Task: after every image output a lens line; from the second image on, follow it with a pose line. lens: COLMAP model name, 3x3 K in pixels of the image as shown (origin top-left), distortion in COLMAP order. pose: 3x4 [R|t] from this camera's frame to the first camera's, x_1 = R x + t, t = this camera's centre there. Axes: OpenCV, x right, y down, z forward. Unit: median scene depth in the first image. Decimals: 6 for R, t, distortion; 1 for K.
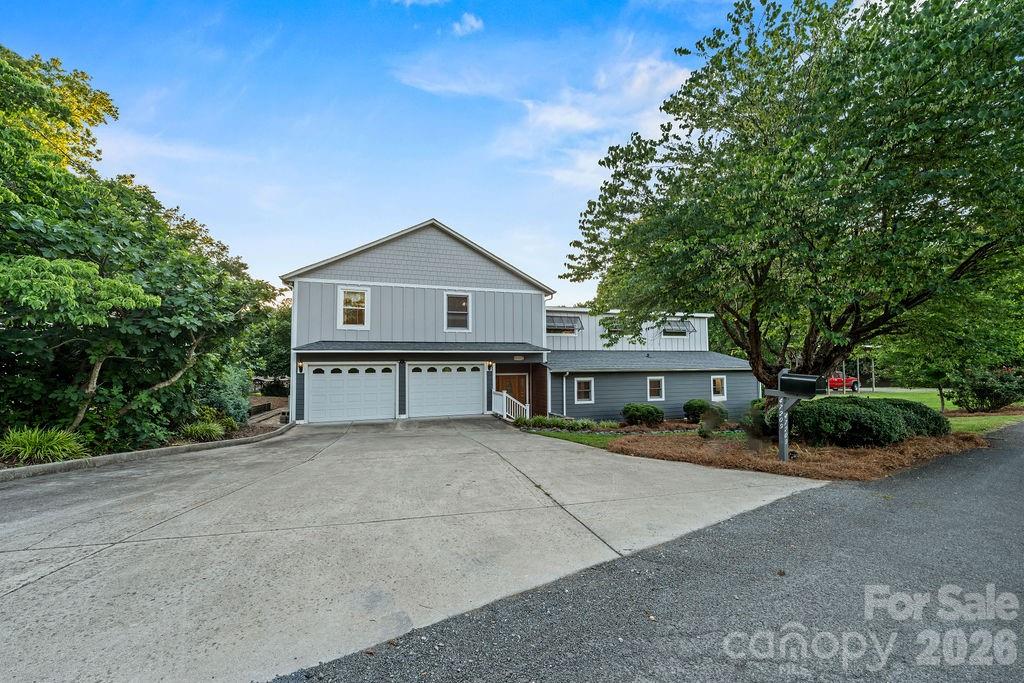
lens RADIAL K [[422.6, 0, 516.0], [0, 422.6, 338.9], [0, 0, 1]] dist [-0.001766, -0.000282]
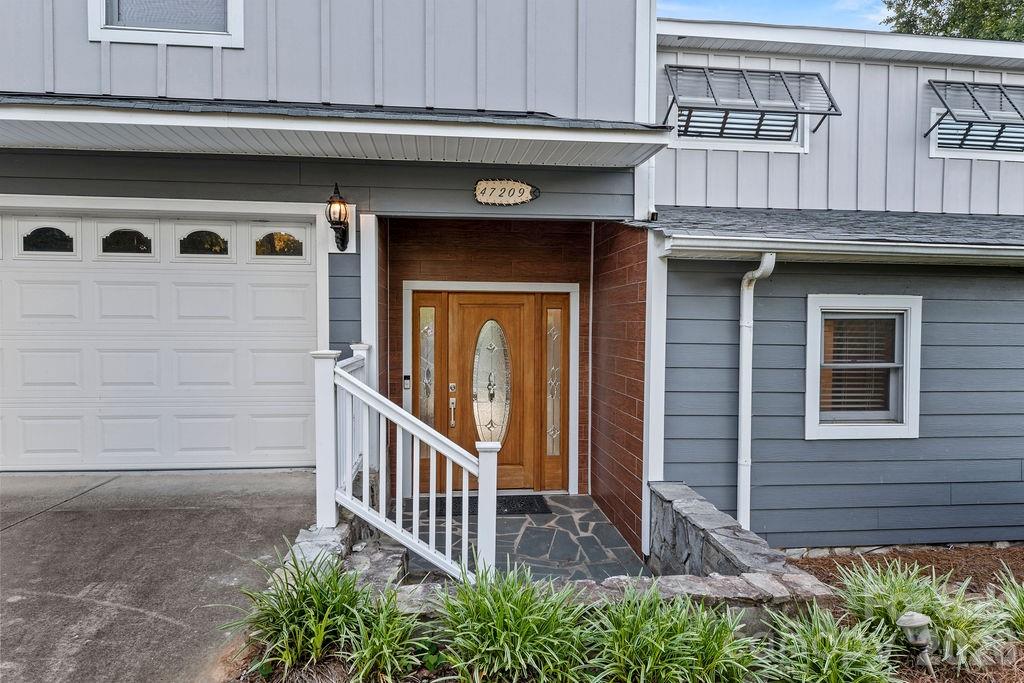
lens RADIAL K [[635.2, 0, 514.3], [0, 635.2, 355.9], [0, 0, 1]] dist [0.025937, -0.031309]
pose [[0.972322, 0.022843, -0.232525, 0.084163], [0.001036, 0.994778, 0.102058, 0.094009], [0.233642, -0.099474, 0.967221, 0.734775]]
